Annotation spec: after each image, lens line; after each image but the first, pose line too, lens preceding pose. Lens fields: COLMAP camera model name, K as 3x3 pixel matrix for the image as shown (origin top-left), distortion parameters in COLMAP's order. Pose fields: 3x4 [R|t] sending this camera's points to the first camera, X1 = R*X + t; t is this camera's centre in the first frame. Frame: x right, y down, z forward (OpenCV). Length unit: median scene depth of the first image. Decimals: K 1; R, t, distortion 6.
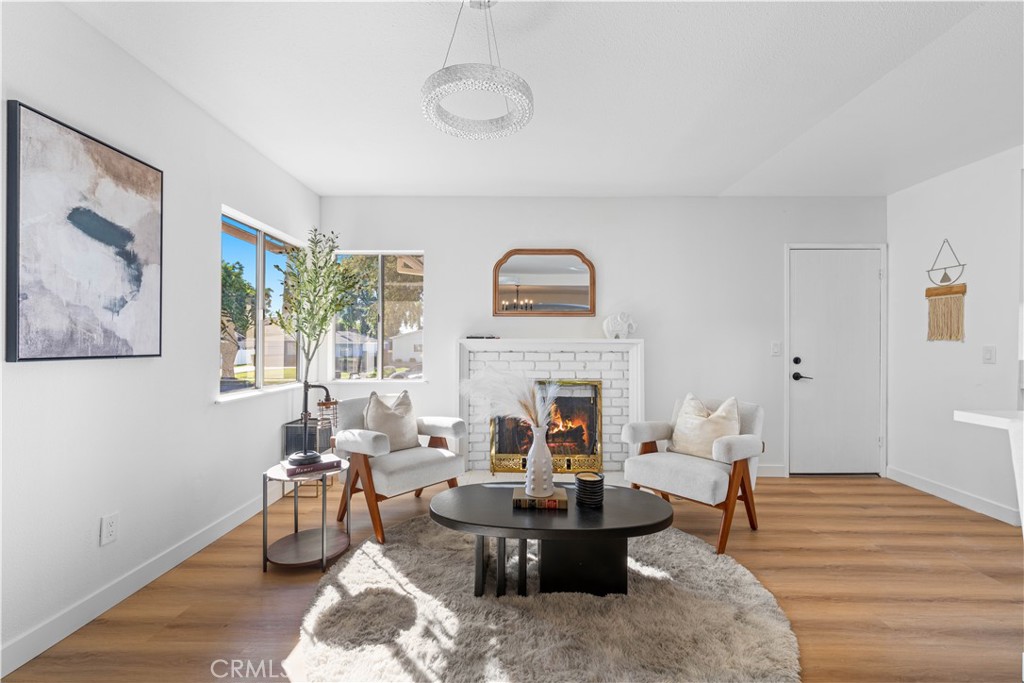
lens RADIAL K [[426.6, 0, 514.8], [0, 426.6, 342.5], [0, 0, 1]] dist [0.000978, -0.000127]
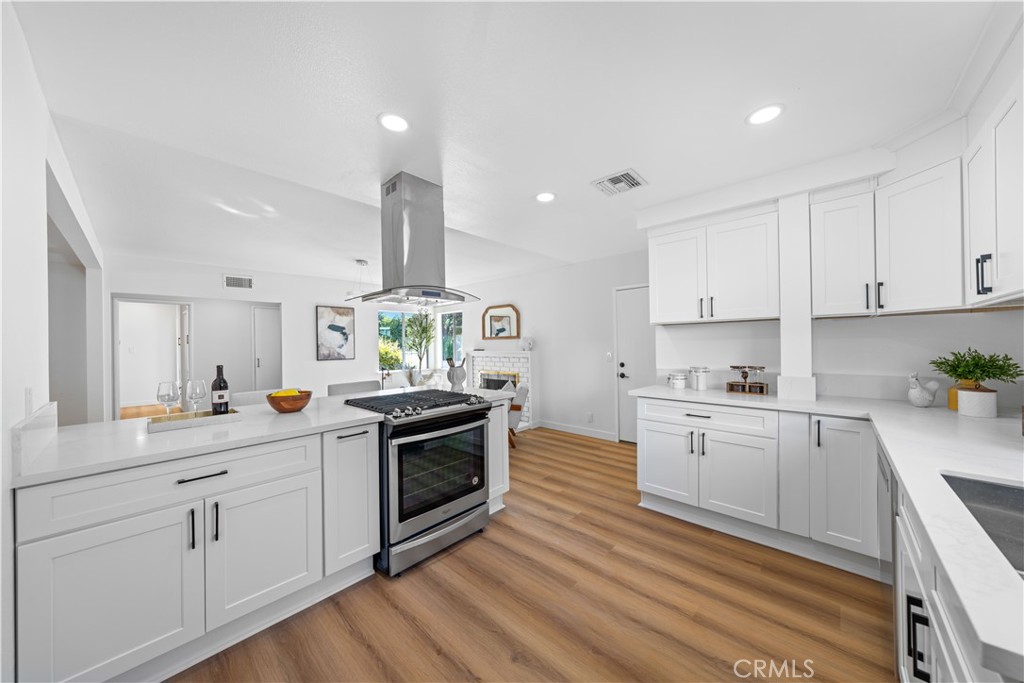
lens RADIAL K [[348.6, 0, 512.8], [0, 348.6, 343.6], [0, 0, 1]] dist [0.002033, 0.000105]
pose [[0.735247, -0.014841, -0.677637, 2.267383], [0.020319, 0.999794, 0.000151, -0.075354], [0.677495, -0.013880, 0.735397, -0.281341]]
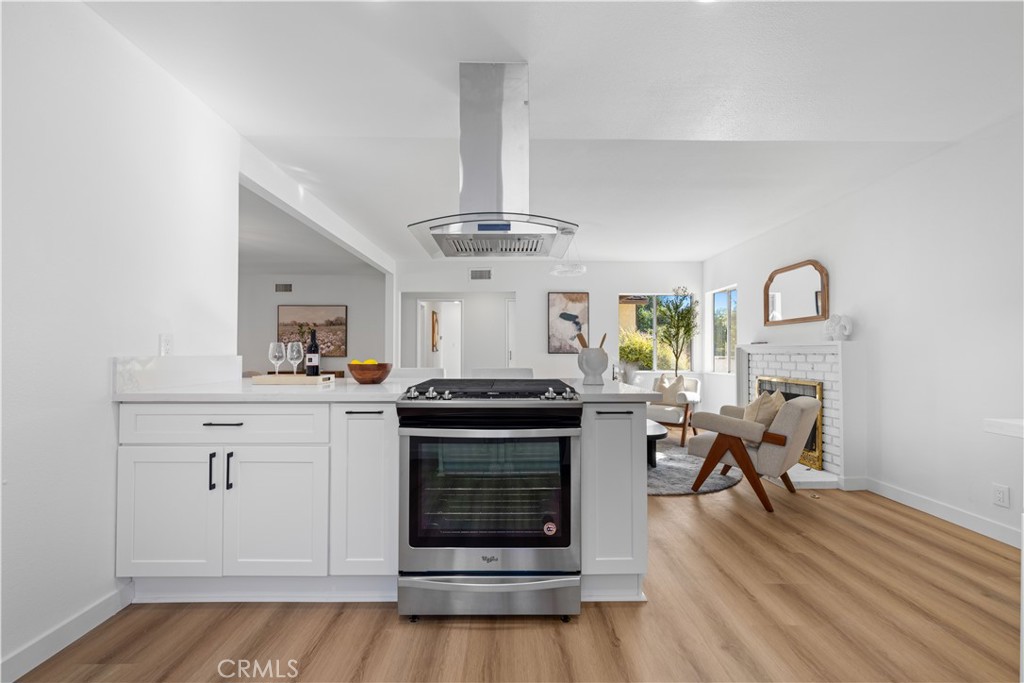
lens RADIAL K [[415.1, 0, 509.4], [0, 415.1, 342.2], [0, 0, 1]] dist [-0.000613, -0.000014]
pose [[0.009699, -0.028584, -0.999544, 2.210627], [0.001590, 0.999591, -0.028570, 0.037998], [0.999952, -0.001312, 0.009740, 0.422173]]
